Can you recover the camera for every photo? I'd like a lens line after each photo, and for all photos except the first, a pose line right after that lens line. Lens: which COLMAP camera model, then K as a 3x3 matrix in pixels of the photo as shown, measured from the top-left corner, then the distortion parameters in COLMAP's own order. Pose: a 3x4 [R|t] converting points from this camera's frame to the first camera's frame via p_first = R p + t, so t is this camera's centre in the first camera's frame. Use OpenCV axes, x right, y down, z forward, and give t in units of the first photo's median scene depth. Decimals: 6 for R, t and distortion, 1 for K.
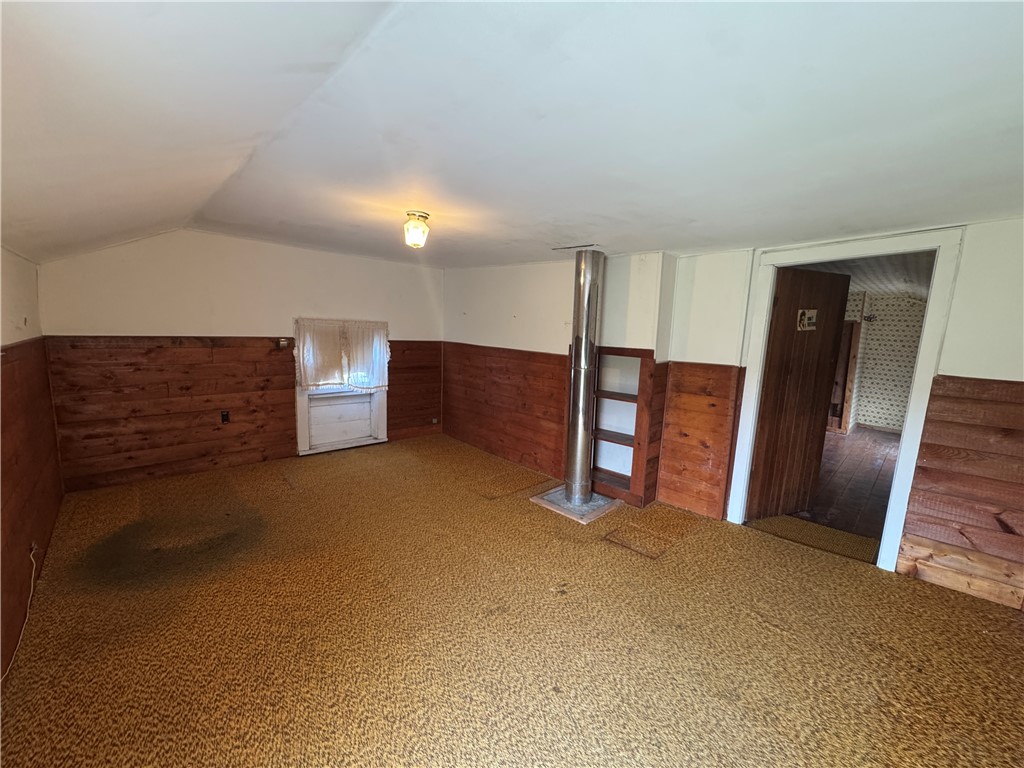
lens RADIAL K [[408.9, 0, 508.2], [0, 408.9, 389.9], [0, 0, 1]] dist [-0.000826, -0.000208]
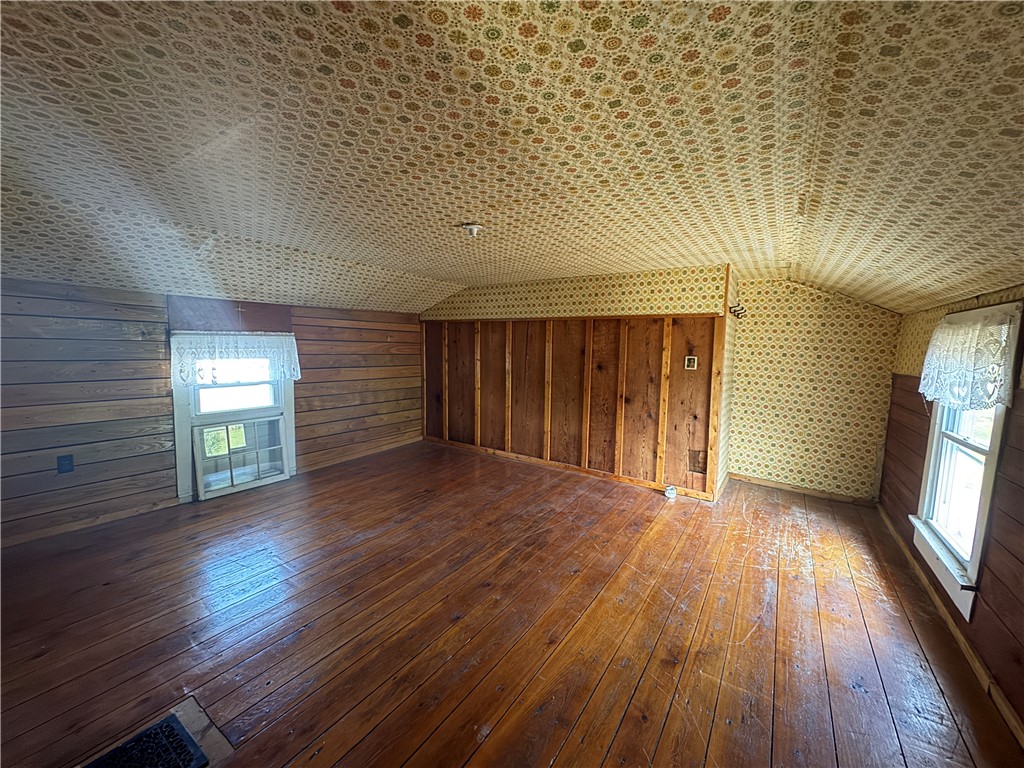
lens RADIAL K [[408.9, 0, 509.0], [0, 408.9, 387.2], [0, 0, 1]] dist [-0.000826, -0.000208]
pose [[0.977952, -0.024106, 0.207435, 0.409884], [0.032221, 0.998838, -0.035830, -0.047666], [-0.206331, 0.041724, 0.977592, 0.464014]]
